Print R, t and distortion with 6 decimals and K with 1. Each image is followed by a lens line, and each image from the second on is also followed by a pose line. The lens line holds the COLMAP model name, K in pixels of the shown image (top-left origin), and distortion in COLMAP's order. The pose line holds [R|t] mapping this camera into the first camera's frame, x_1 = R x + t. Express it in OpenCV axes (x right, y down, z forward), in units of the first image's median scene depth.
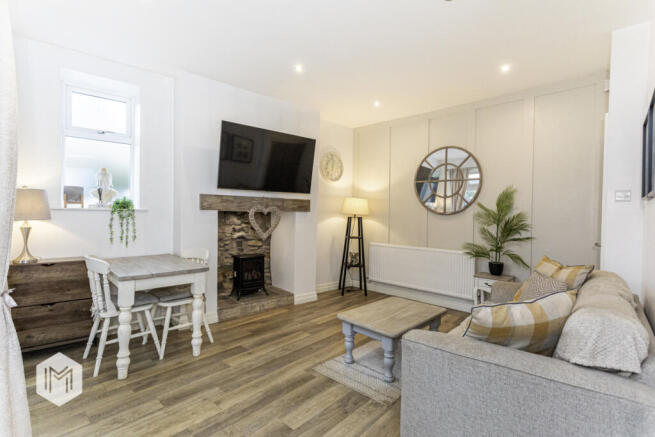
lens RADIAL K [[309.9, 0, 326.3], [0, 309.9, 217.6], [0, 0, 1]] dist [0.003227, 0.000184]
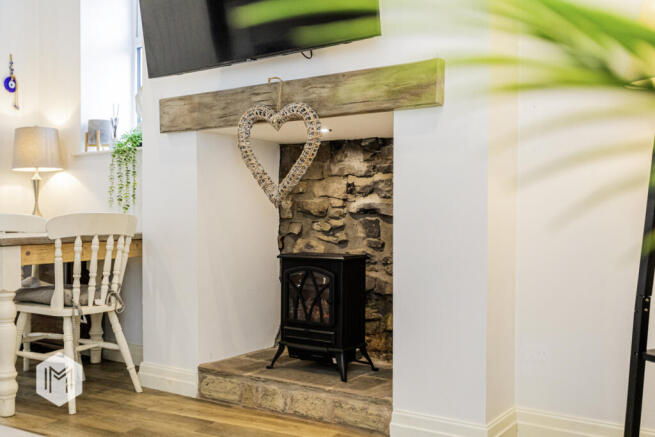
lens RADIAL K [[683.2, 0, 315.3], [0, 683.2, 219.3], [0, 0, 1]] dist [0.012756, 0.004162]
pose [[0.221906, -0.013439, -0.974975, 0.573775], [-0.011089, 0.999806, -0.016305, 0.104856], [0.975005, 0.014430, 0.221714, 0.916538]]
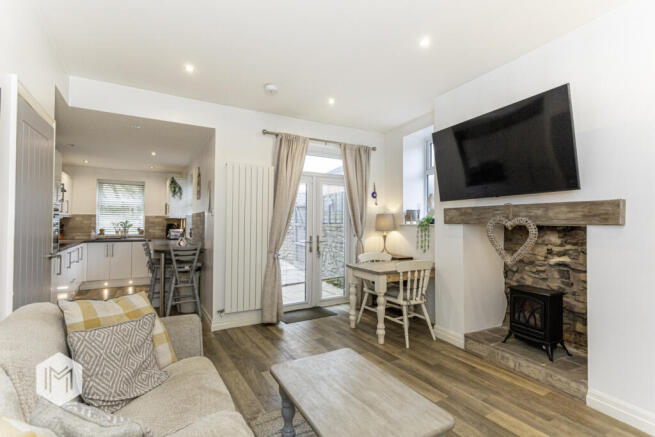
lens RADIAL K [[309.9, 0, 326.3], [0, 309.9, 217.6], [0, 0, 1]] dist [0.003227, 0.000184]
pose [[-0.286325, -0.032930, -0.957566, 0.614584], [-0.021632, 0.999377, -0.027900, -0.009198], [0.957888, 0.012725, -0.286859, 0.843120]]
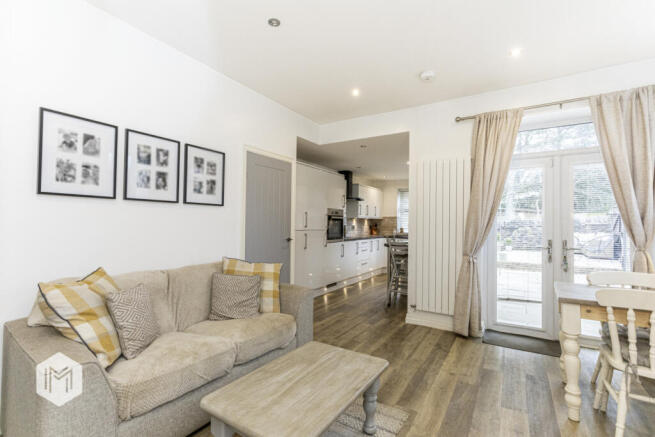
lens RADIAL K [[309.9, 0, 326.3], [0, 309.9, 217.6], [0, 0, 1]] dist [0.003227, 0.000184]
pose [[-0.982258, -0.029456, -0.185207, 0.226022], [-0.028384, 0.999561, -0.008436, -0.006633], [0.185374, -0.003029, -0.982663, 1.202057]]
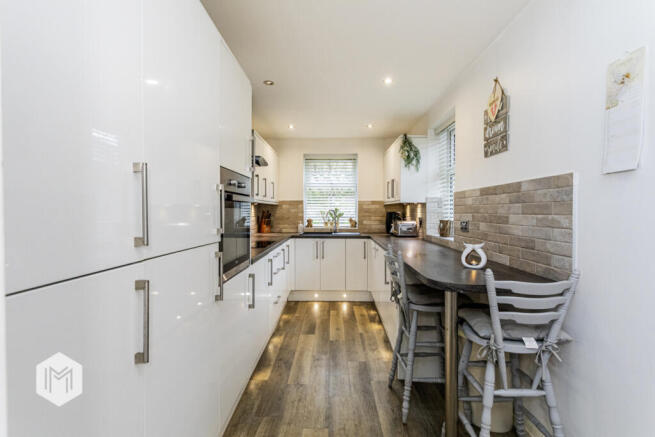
lens RADIAL K [[309.9, 0, 326.3], [0, 309.9, 217.6], [0, 0, 1]] dist [0.003227, 0.000184]
pose [[-0.751361, -0.000509, -0.659891, 0.118528], [-0.017985, 0.999644, 0.019707, -0.002232], [0.659646, 0.026676, -0.751103, 0.169582]]
